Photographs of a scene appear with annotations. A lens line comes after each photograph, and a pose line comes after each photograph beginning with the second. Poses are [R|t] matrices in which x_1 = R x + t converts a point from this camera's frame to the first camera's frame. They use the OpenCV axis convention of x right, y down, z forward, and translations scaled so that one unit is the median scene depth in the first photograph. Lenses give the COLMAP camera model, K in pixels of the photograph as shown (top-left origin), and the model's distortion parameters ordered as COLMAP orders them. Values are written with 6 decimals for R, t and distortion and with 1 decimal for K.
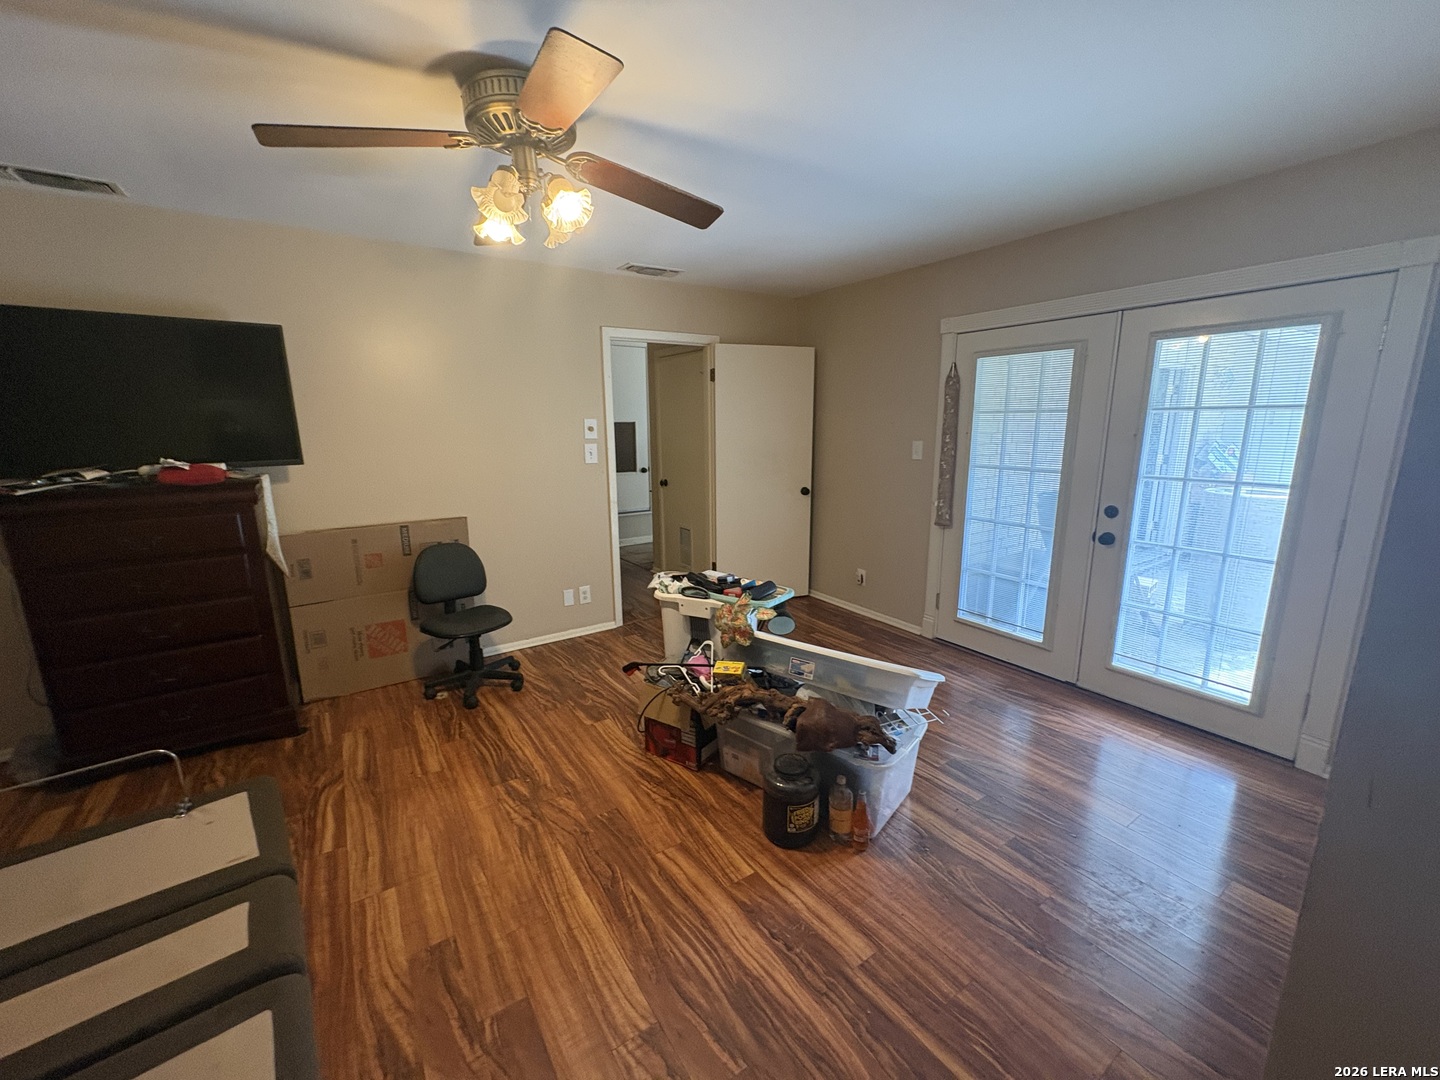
lens RADIAL K [[575.4, 0, 724.9], [0, 575.4, 543.2], [0, 0, 1]] dist [-0.000493, 0.000773]
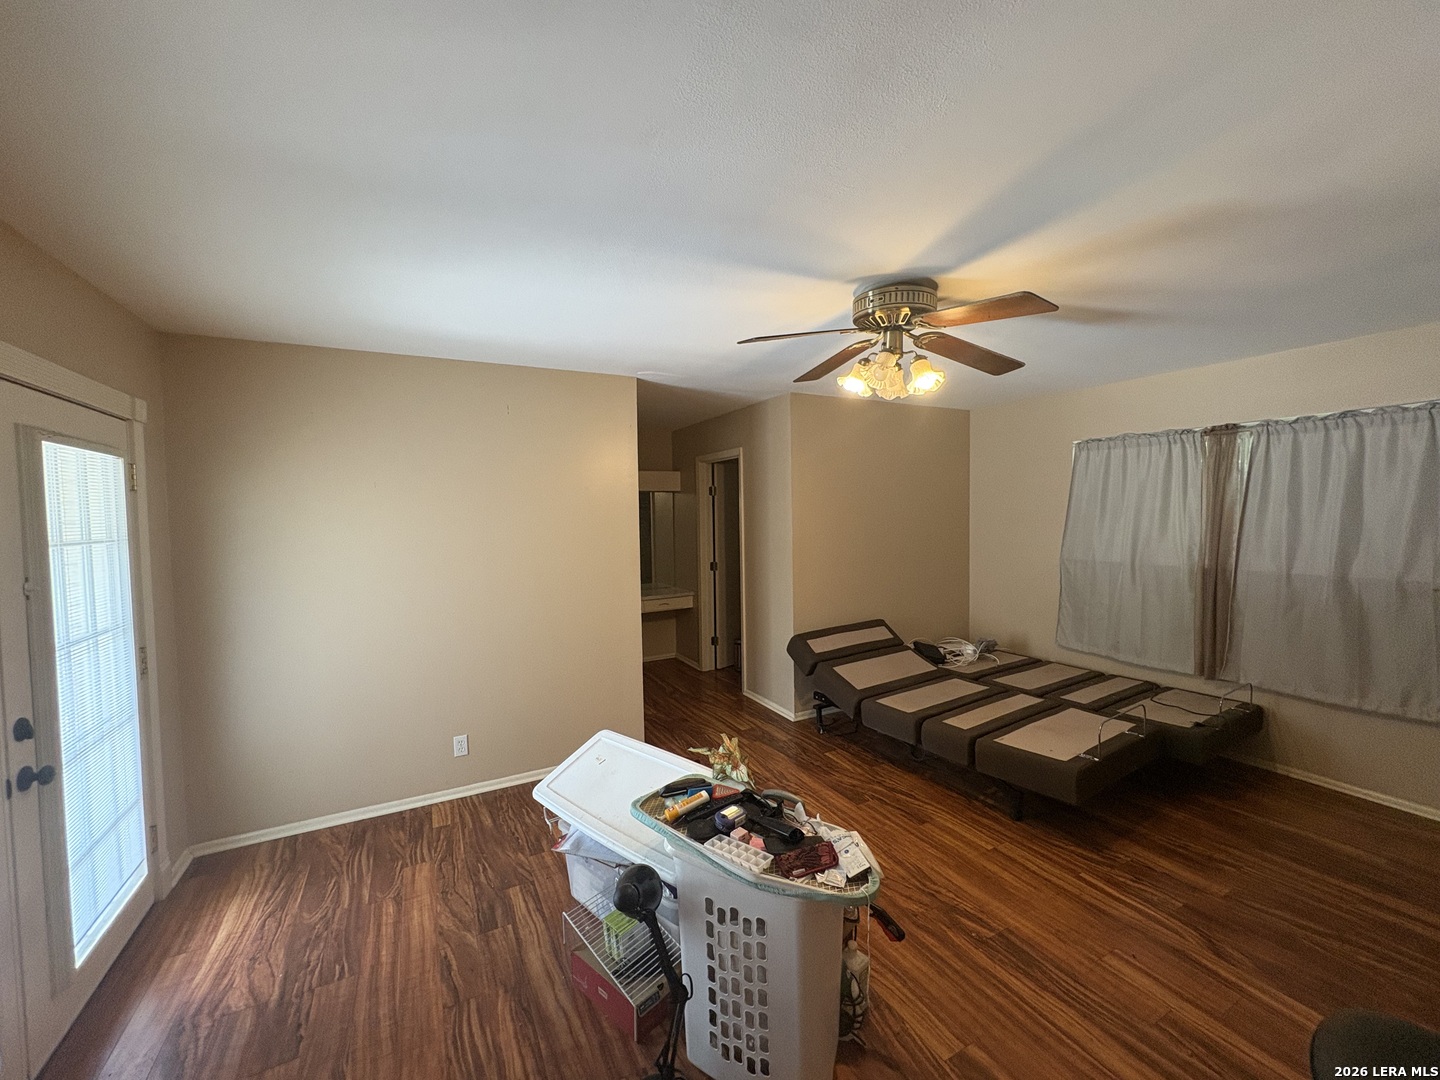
lens RADIAL K [[575.4, 0, 718.2], [0, 575.4, 538.9], [0, 0, 1]] dist [-0.000493, 0.000773]
pose [[-0.992848, 0.022243, 0.117296, -0.069728], [0.050894, 0.967601, 0.247302, -0.402885], [-0.107995, 0.251503, -0.961813, 1.705236]]
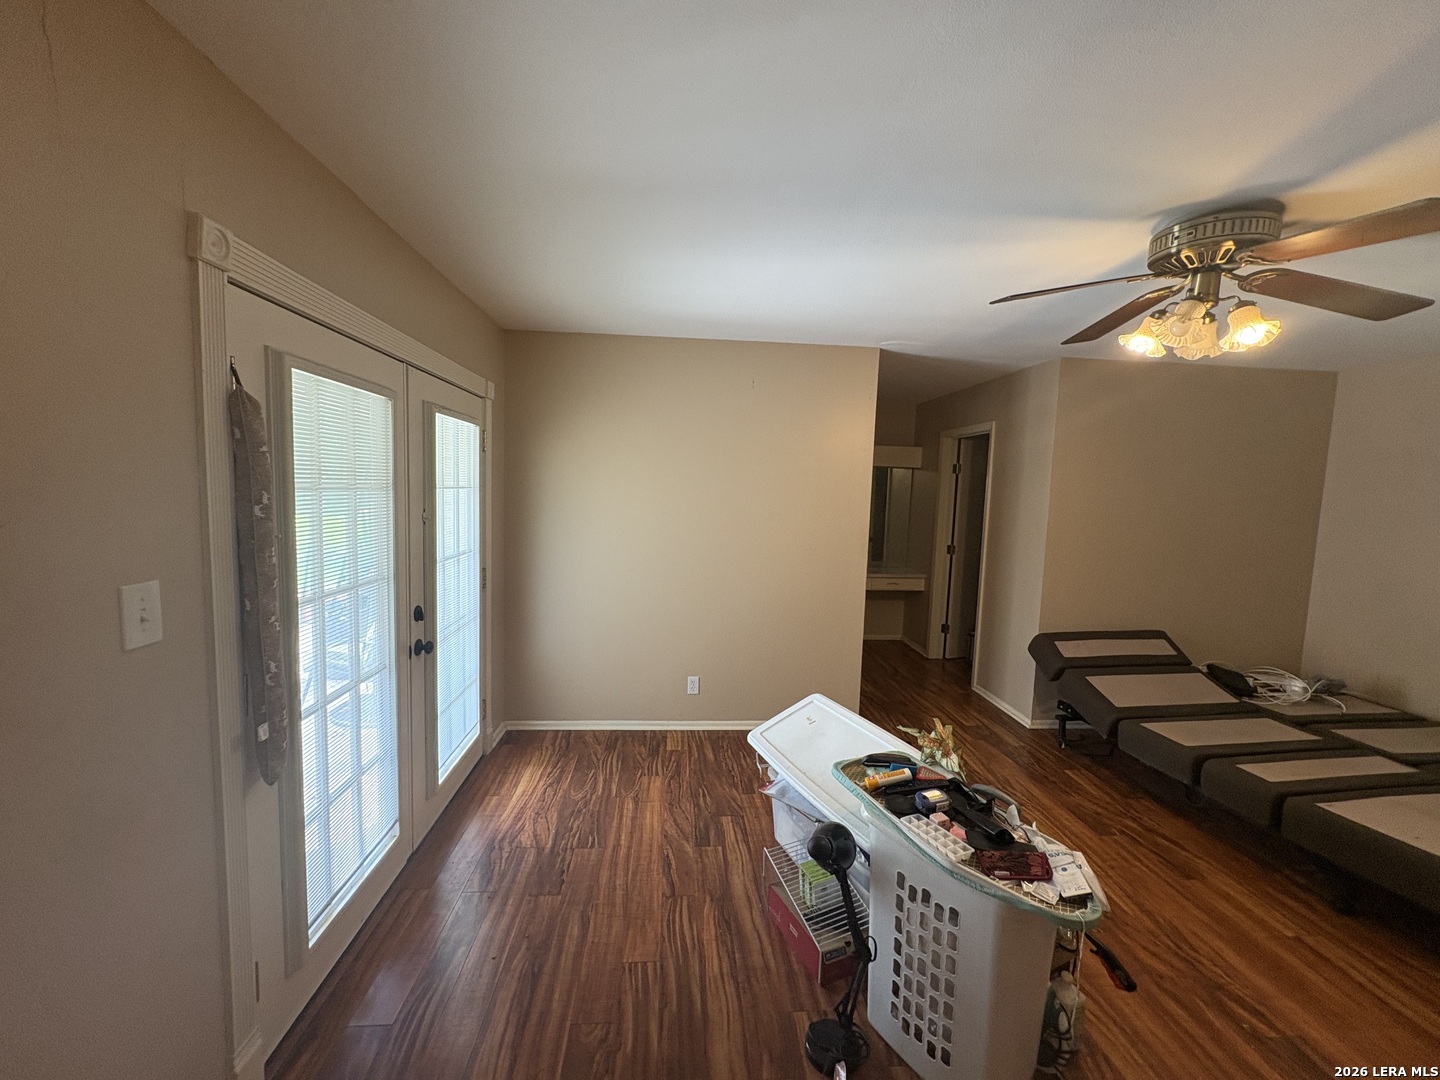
lens RADIAL K [[575.4, 0, 717.9], [0, 575.4, 539.8], [0, 0, 1]] dist [-0.000493, 0.000773]
pose [[-0.864111, -0.063280, 0.499307, -0.094896], [0.080119, 0.962119, 0.260590, -0.395822], [-0.496883, 0.265183, -0.826308, 1.721169]]
